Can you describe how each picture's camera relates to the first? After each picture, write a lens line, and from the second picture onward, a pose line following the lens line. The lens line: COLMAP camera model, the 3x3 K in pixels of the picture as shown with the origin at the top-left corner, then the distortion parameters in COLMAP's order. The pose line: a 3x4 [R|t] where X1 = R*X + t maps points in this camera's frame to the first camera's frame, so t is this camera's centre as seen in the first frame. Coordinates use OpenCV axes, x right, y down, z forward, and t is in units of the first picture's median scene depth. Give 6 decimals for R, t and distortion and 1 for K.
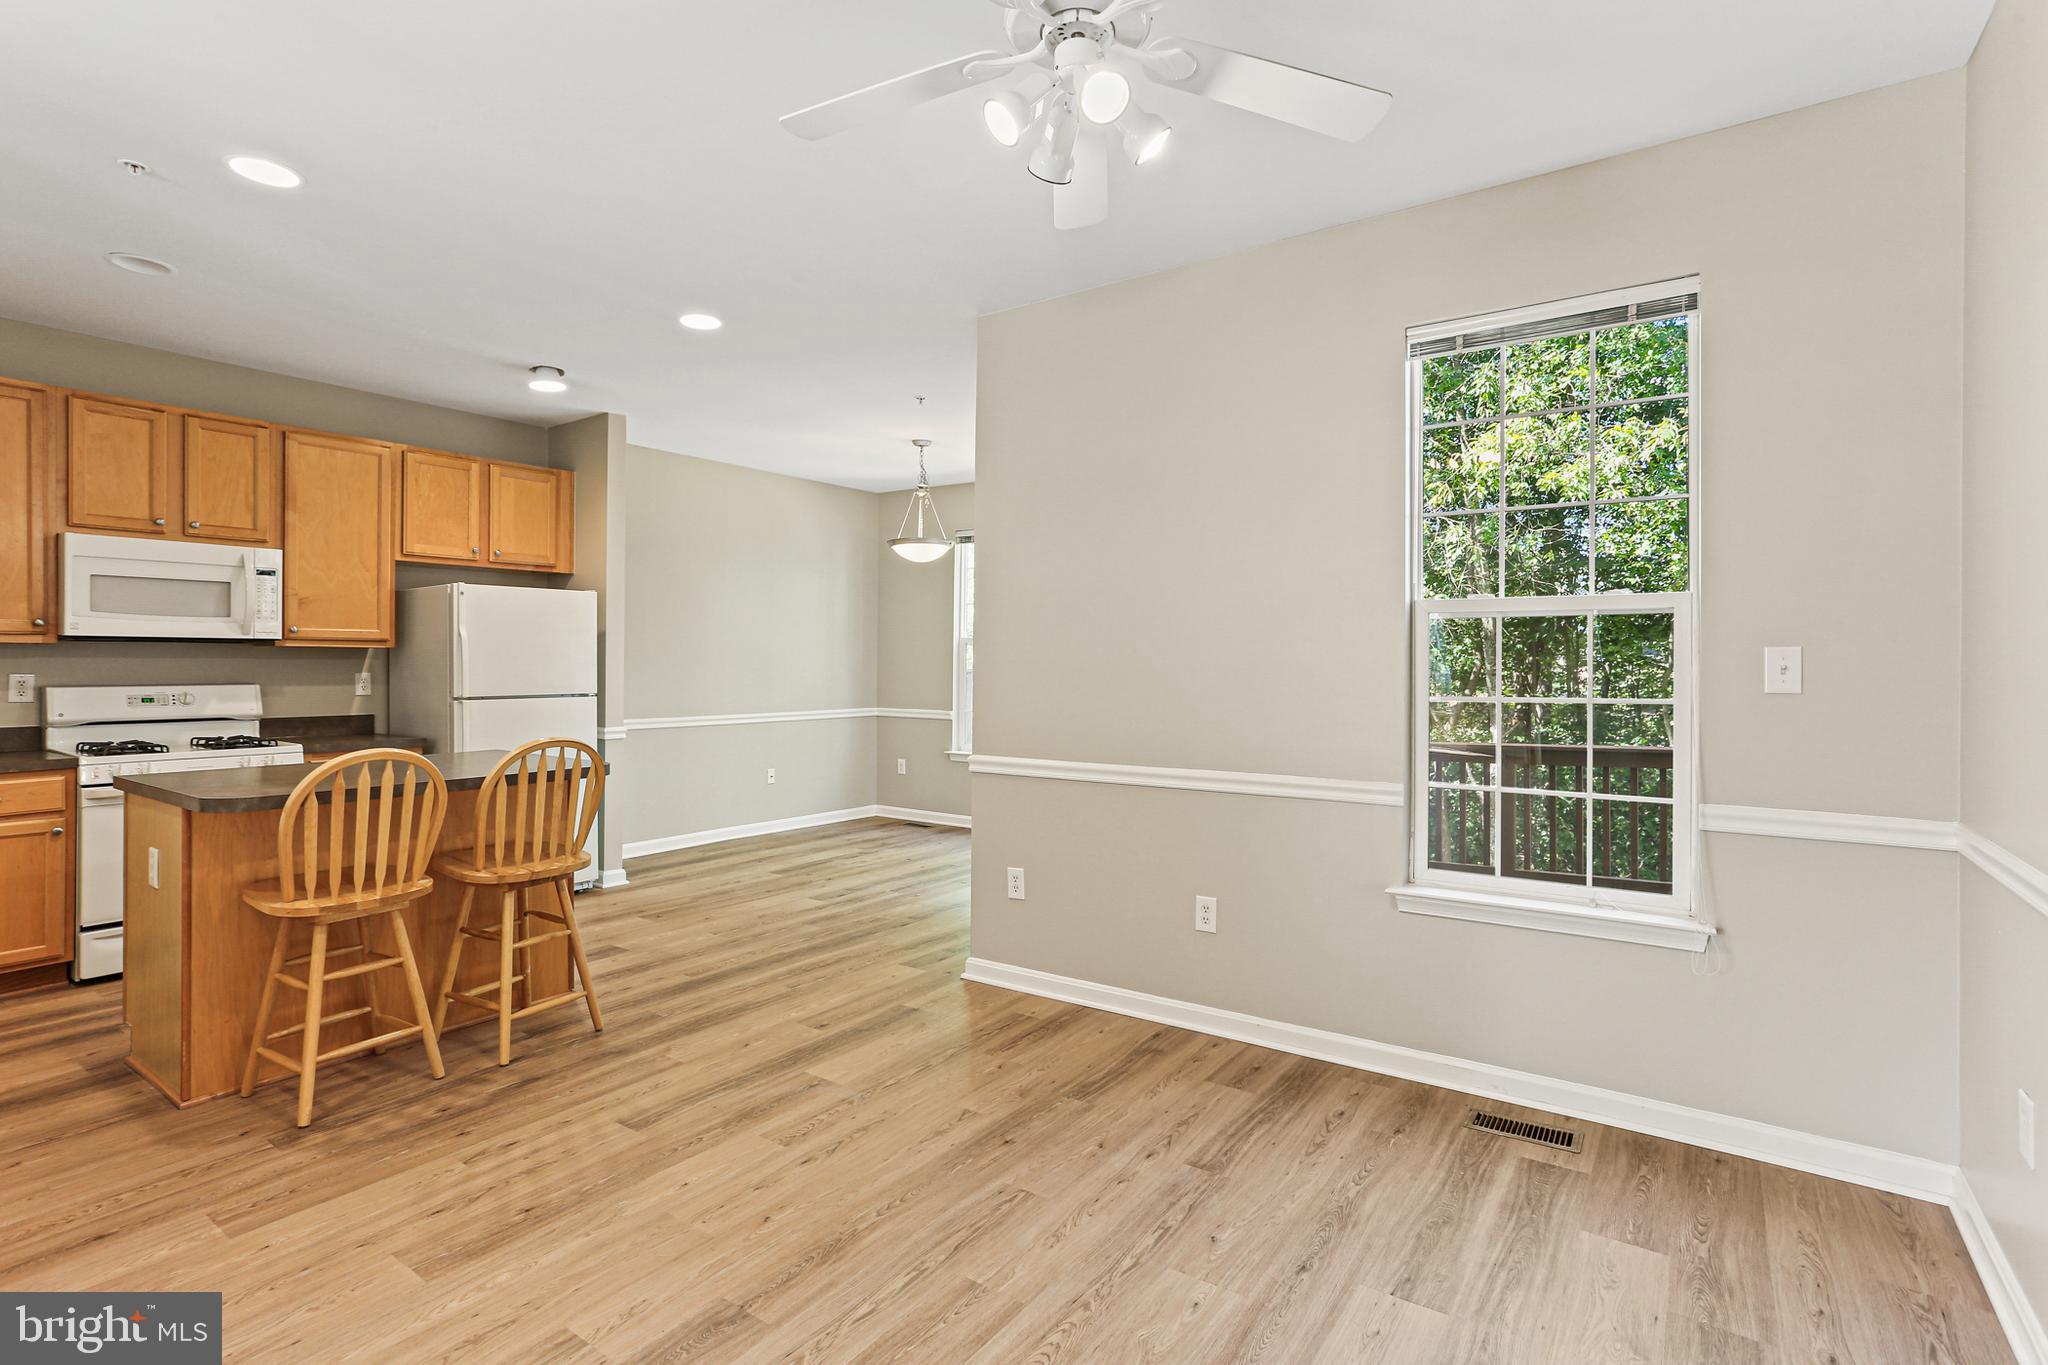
lens RADIAL K [[1015.6, 0, 1026.6], [0, 1015.6, 669.3], [0, 0, 1]] dist [-0.052059, 0.032634]
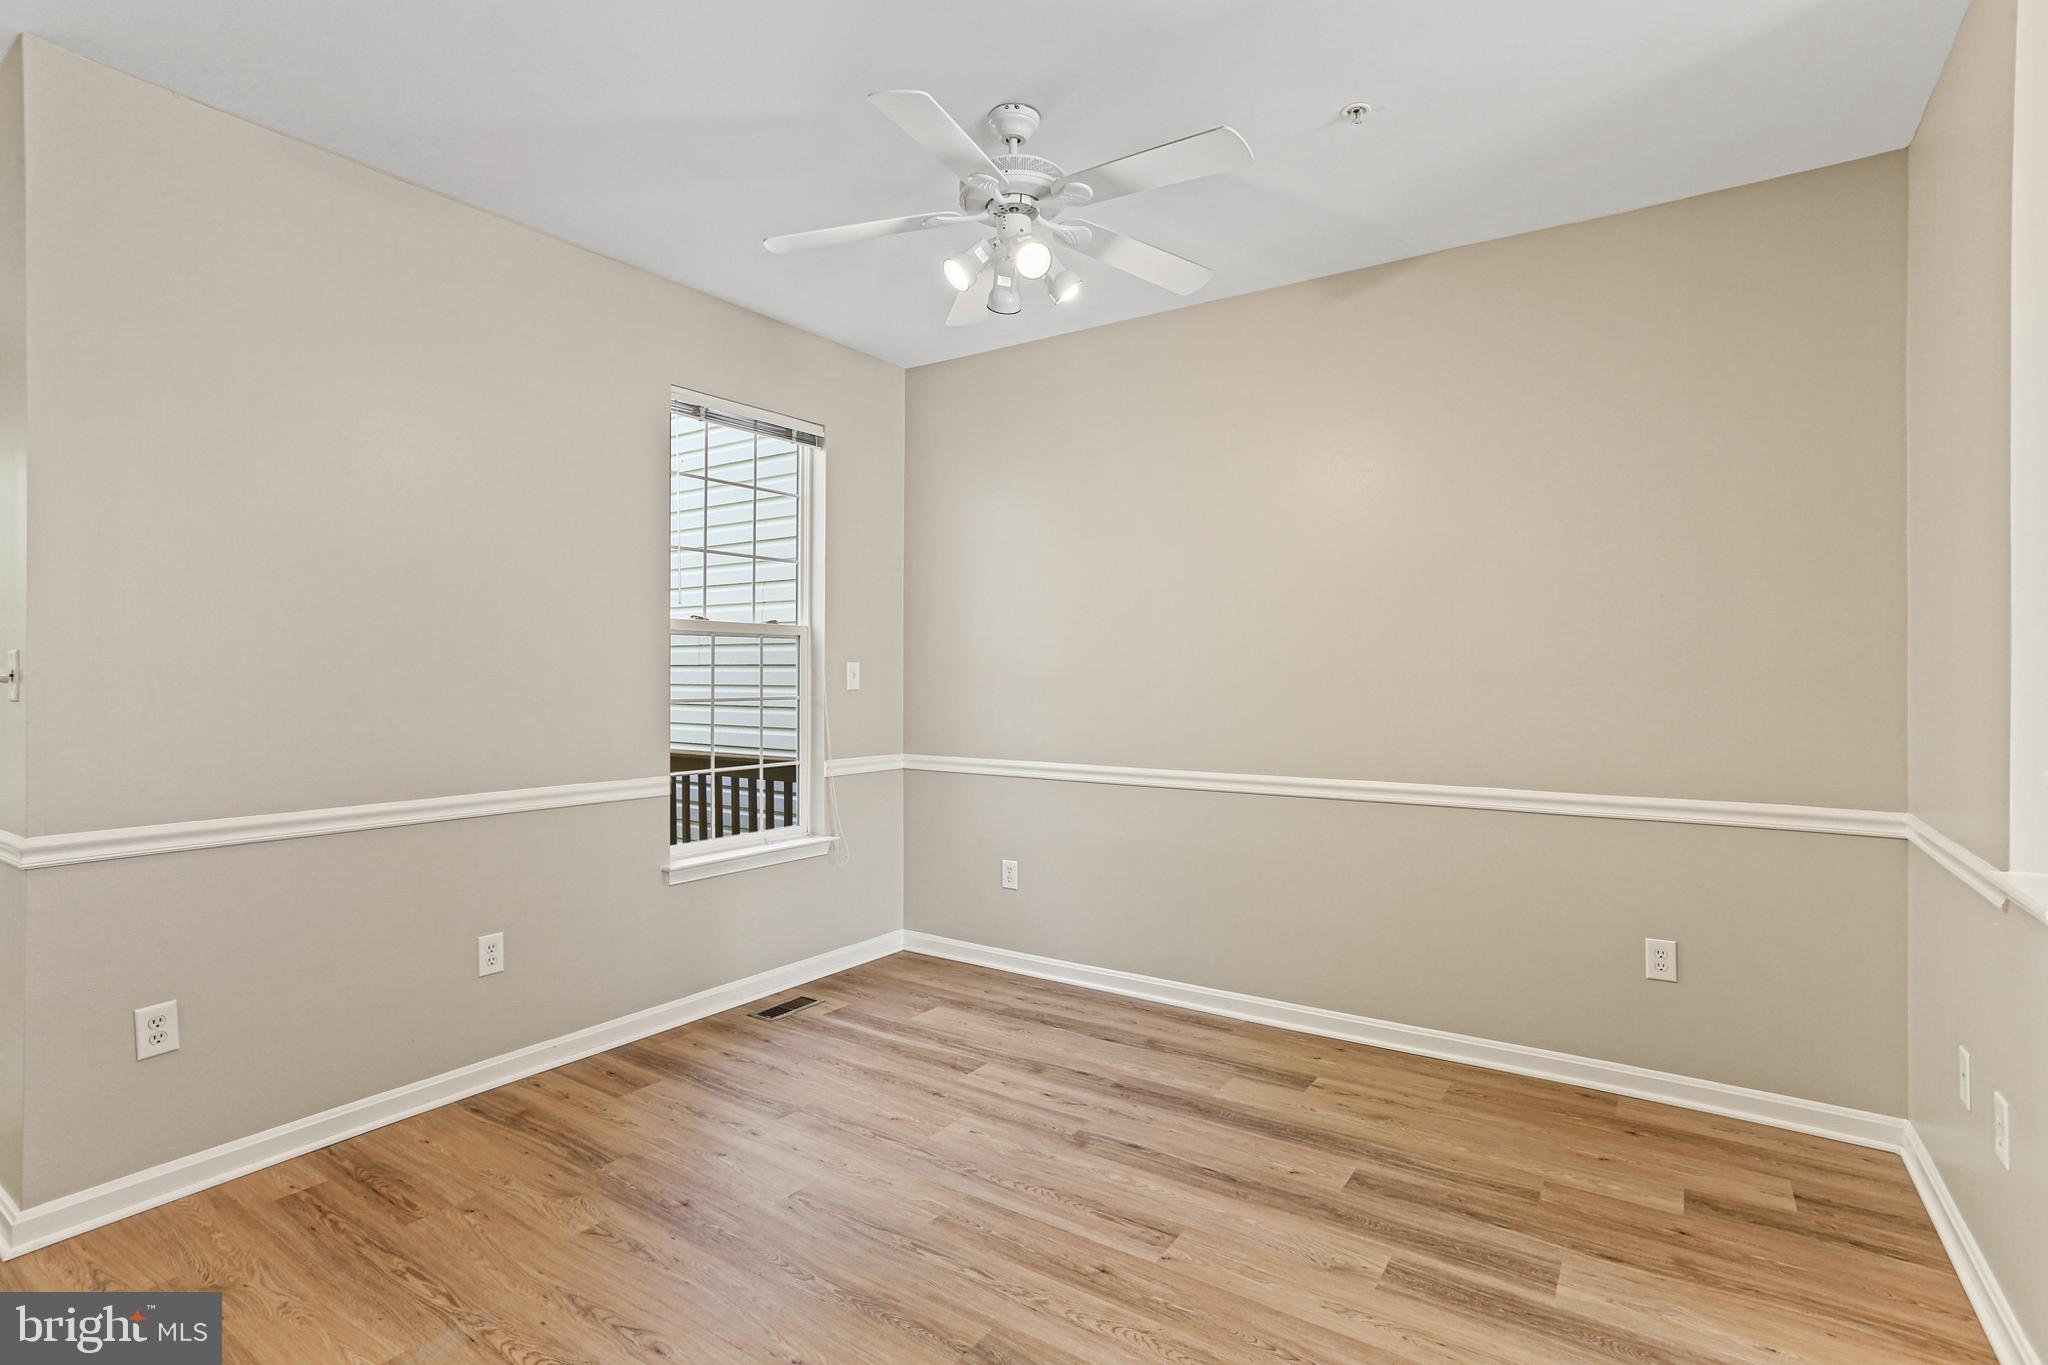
lens RADIAL K [[992.6, 0, 1016.2], [0, 992.6, 690.2], [0, 0, 1]] dist [-0.046841, 0.031149]
pose [[-0.017232, -0.019046, 0.999670, -0.789727], [0.006416, 0.999796, 0.019159, -0.004942], [-0.999831, 0.006744, -0.017106, 0.632229]]
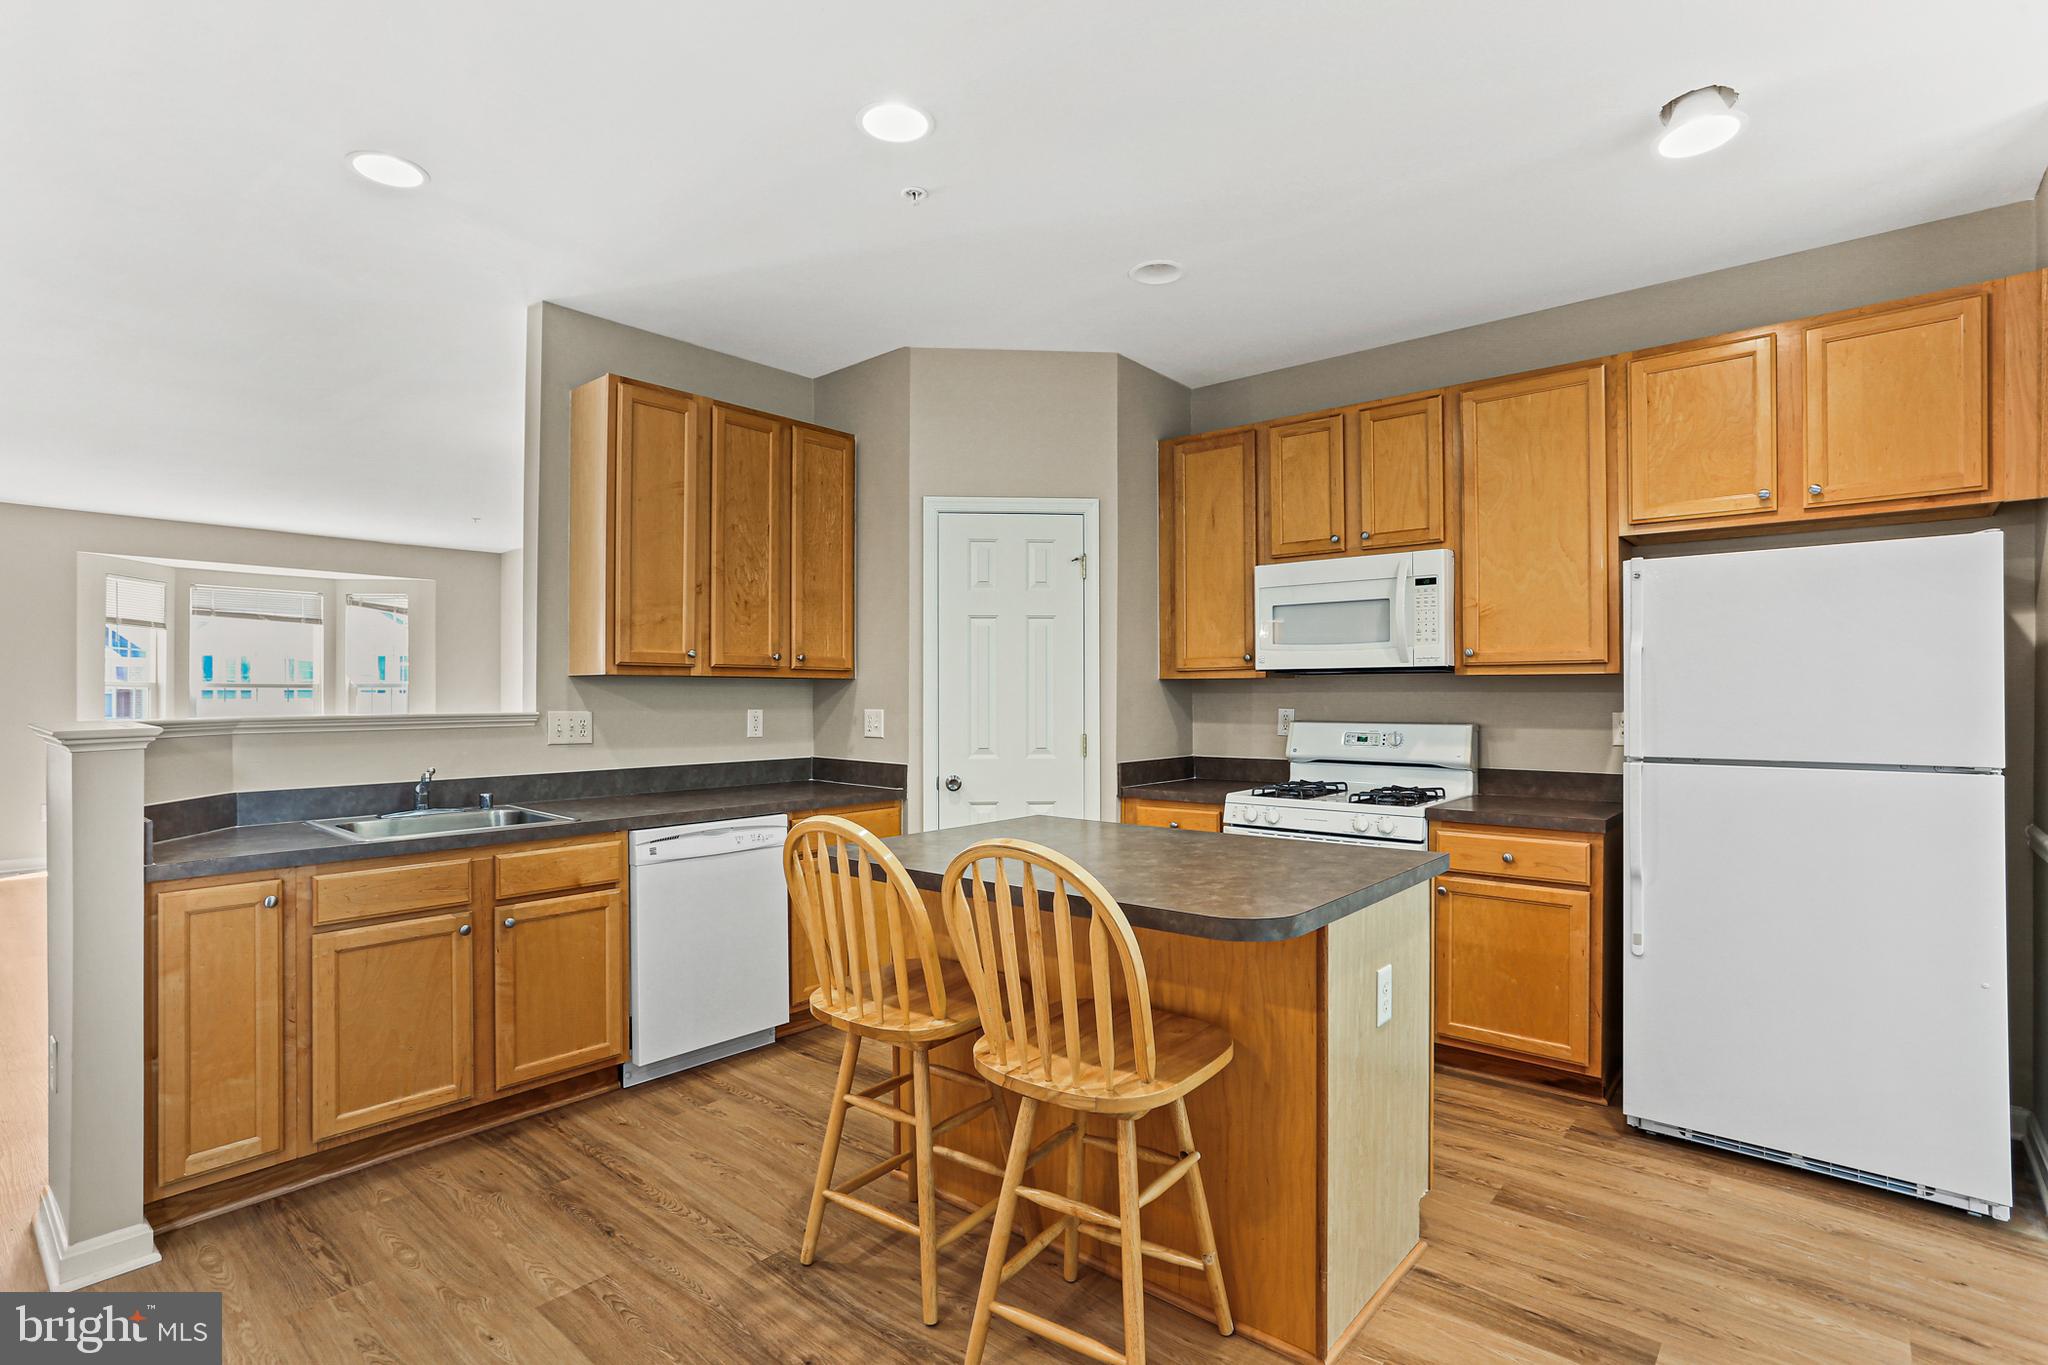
lens RADIAL K [[992.6, 0, 1016.2], [0, 992.6, 690.2], [0, 0, 1]] dist [-0.046841, 0.031149]
pose [[-0.110059, -0.008143, -0.993892, 0.053394], [-0.006512, 0.999951, -0.007472, -0.006141], [0.993904, 0.005650, -0.110107, 1.134096]]
